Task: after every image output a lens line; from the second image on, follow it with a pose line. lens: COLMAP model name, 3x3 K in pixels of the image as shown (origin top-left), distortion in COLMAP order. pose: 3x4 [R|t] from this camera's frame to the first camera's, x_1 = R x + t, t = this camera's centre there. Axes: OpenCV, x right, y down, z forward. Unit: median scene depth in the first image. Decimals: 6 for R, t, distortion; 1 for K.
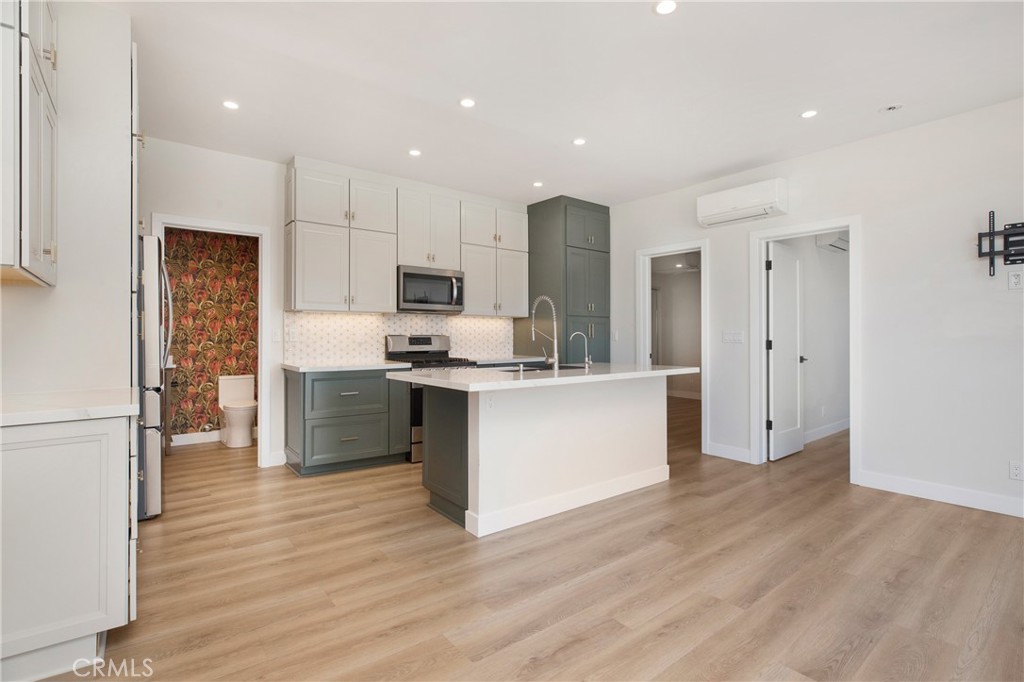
lens RADIAL K [[490.5, 0, 511.7], [0, 490.5, 331.9], [0, 0, 1]] dist [0.029168, 0.000052]
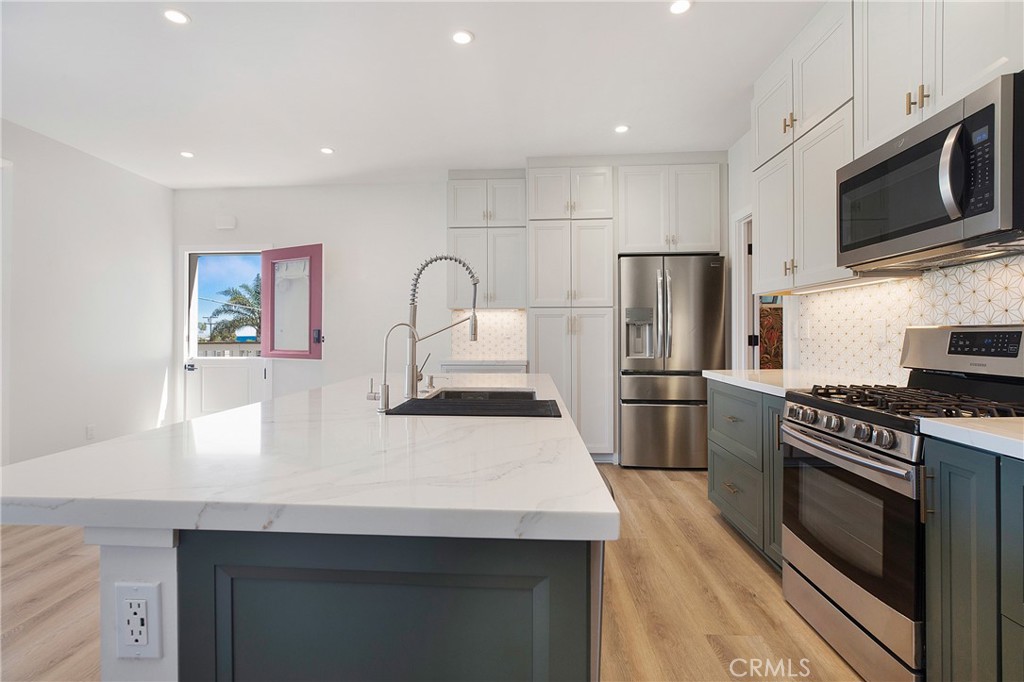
lens RADIAL K [[490.5, 0, 511.7], [0, 490.5, 331.9], [0, 0, 1]] dist [0.029168, 0.000052]
pose [[-0.663135, -0.002941, -0.748494, 0.306924], [0.006123, 0.999938, -0.009353, 0.013273], [0.748474, -0.010786, -0.663076, 1.078137]]
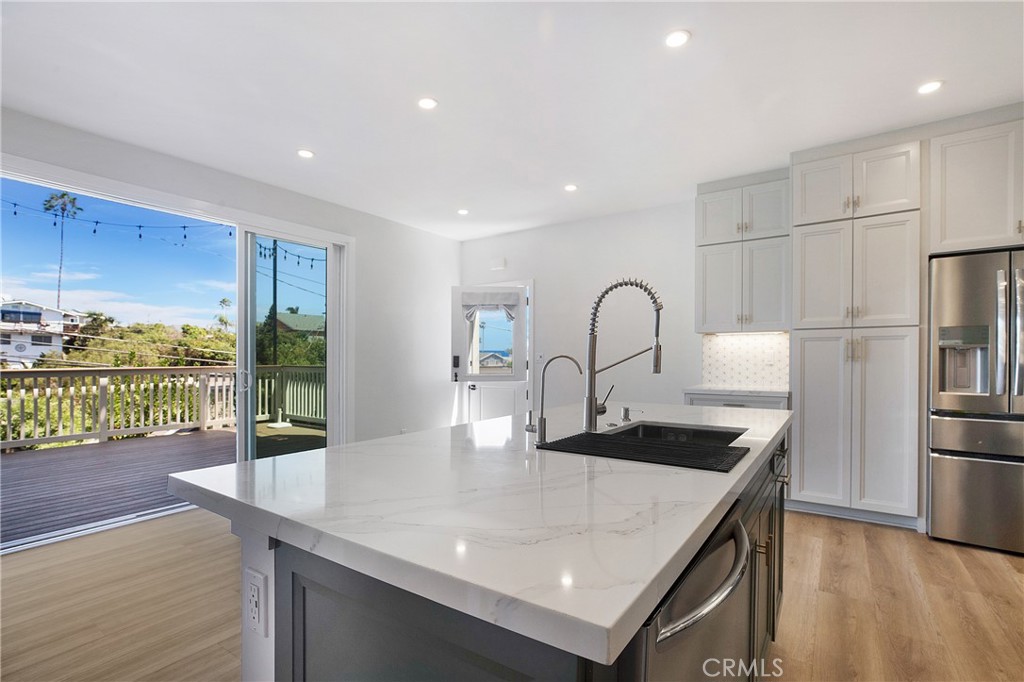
lens RADIAL K [[487.0, 0, 509.5], [0, 487.0, 361.5], [0, 0, 1]] dist [-0.003082, 0.013339]
pose [[-0.949829, 0.001233, -0.312768, 0.251005], [0.001935, 0.999996, -0.001935, 0.009199], [0.312765, -0.002444, -0.949827, 1.093476]]
